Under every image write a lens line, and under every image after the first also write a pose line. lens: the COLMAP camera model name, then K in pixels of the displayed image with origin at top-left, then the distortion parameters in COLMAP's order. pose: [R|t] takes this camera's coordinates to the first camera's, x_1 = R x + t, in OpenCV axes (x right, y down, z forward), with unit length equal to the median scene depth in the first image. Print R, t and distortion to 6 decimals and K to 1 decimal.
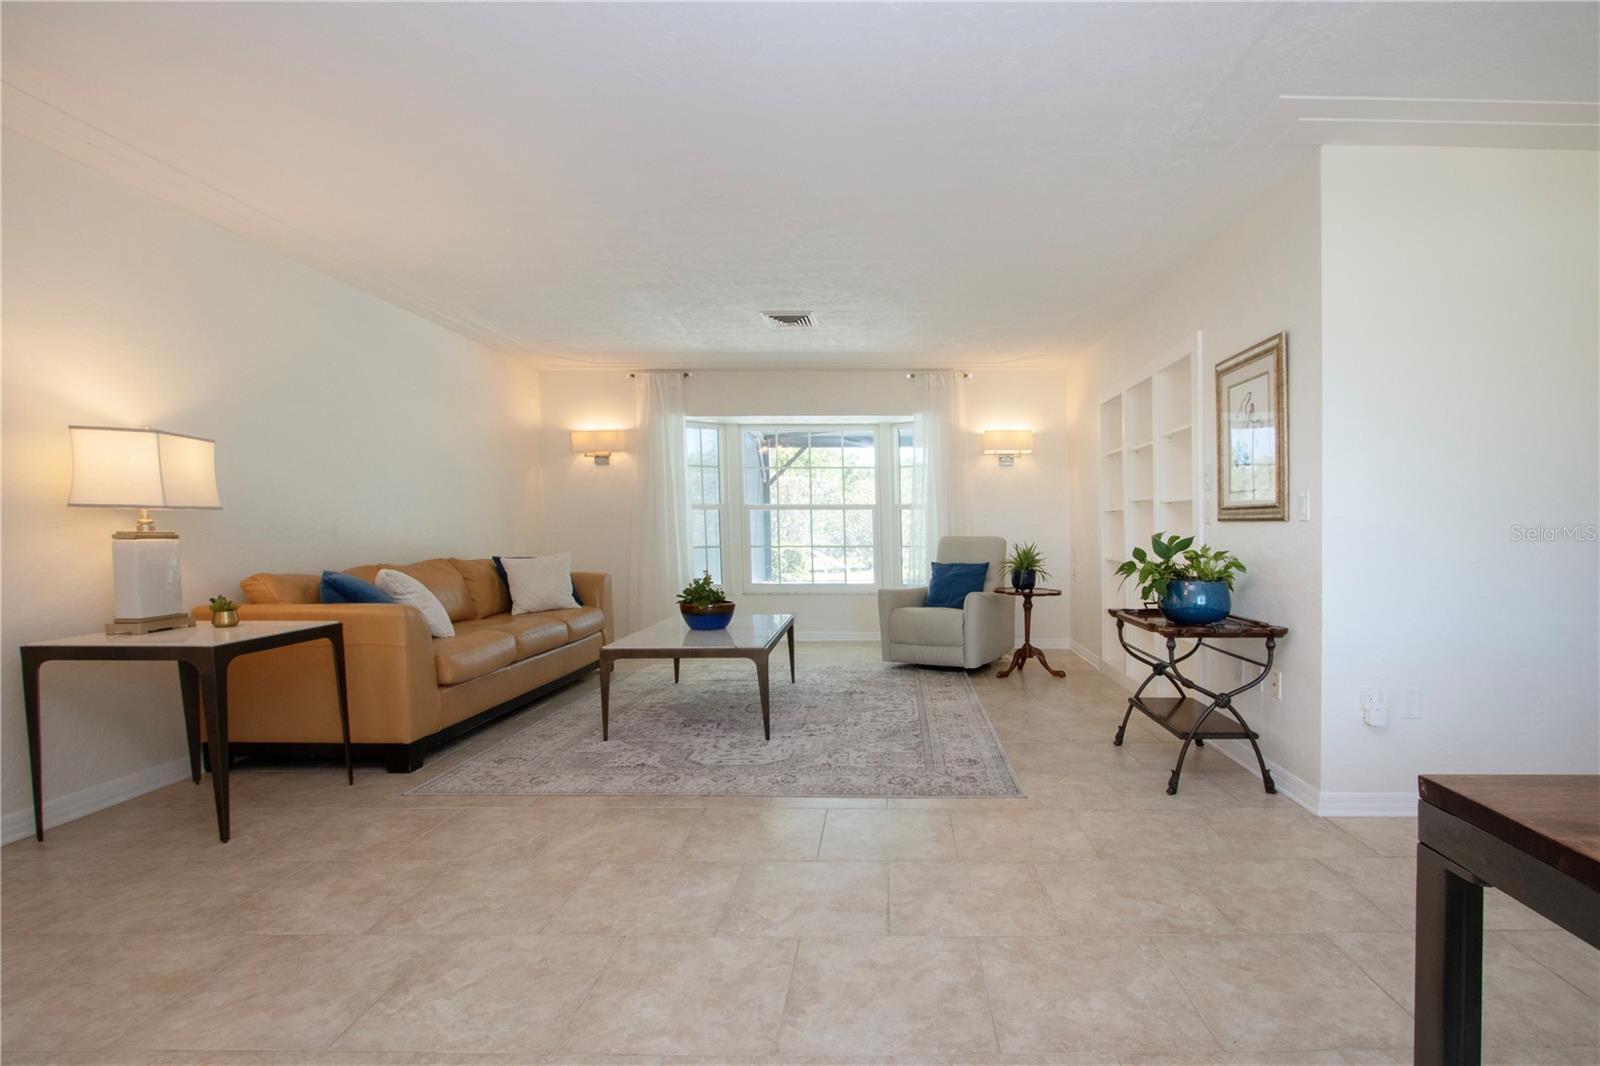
lens RADIAL K [[780.8, 0, 875.7], [0, 780.8, 572.2], [0, 0, 1]] dist [-0.012477, 0.004760]
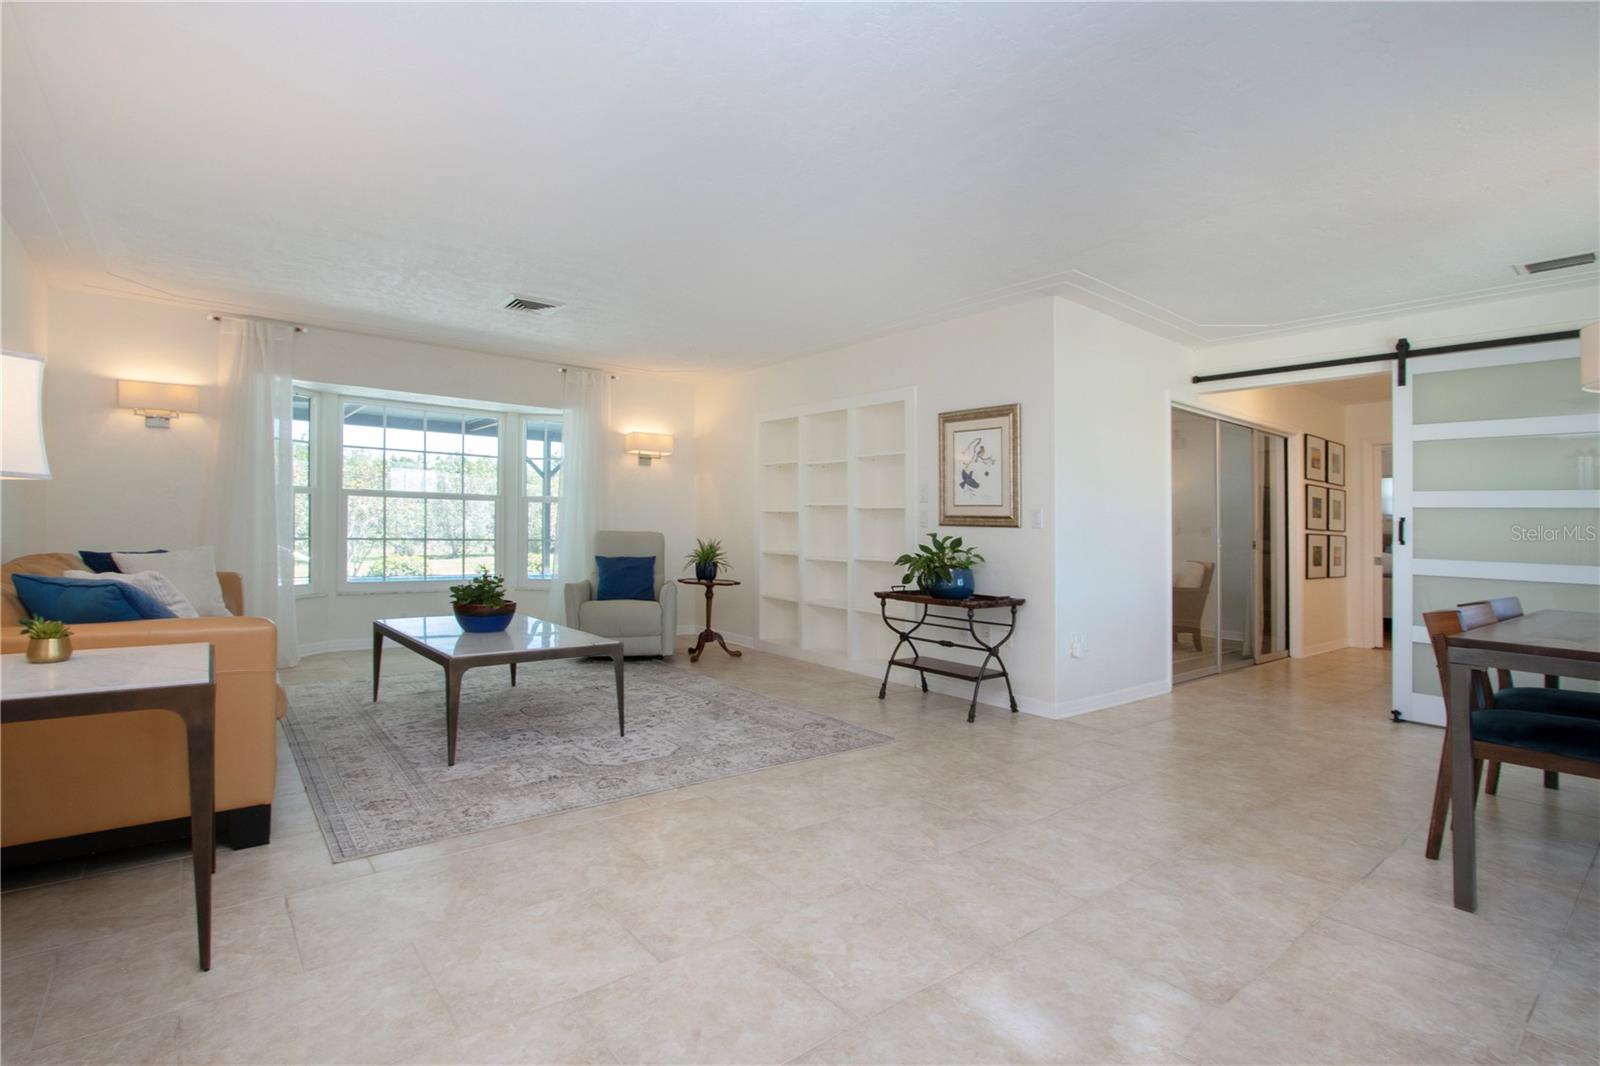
lens RADIAL K [[780.8, 0, 807.0], [0, 780.8, 518.5], [0, 0, 1]] dist [-0.012477, 0.004760]
pose [[0.774112, 0.024553, 0.632572, -0.579971], [0.013633, 0.998369, -0.055435, -0.003696], [-0.632901, 0.051537, 0.772515, 0.069409]]
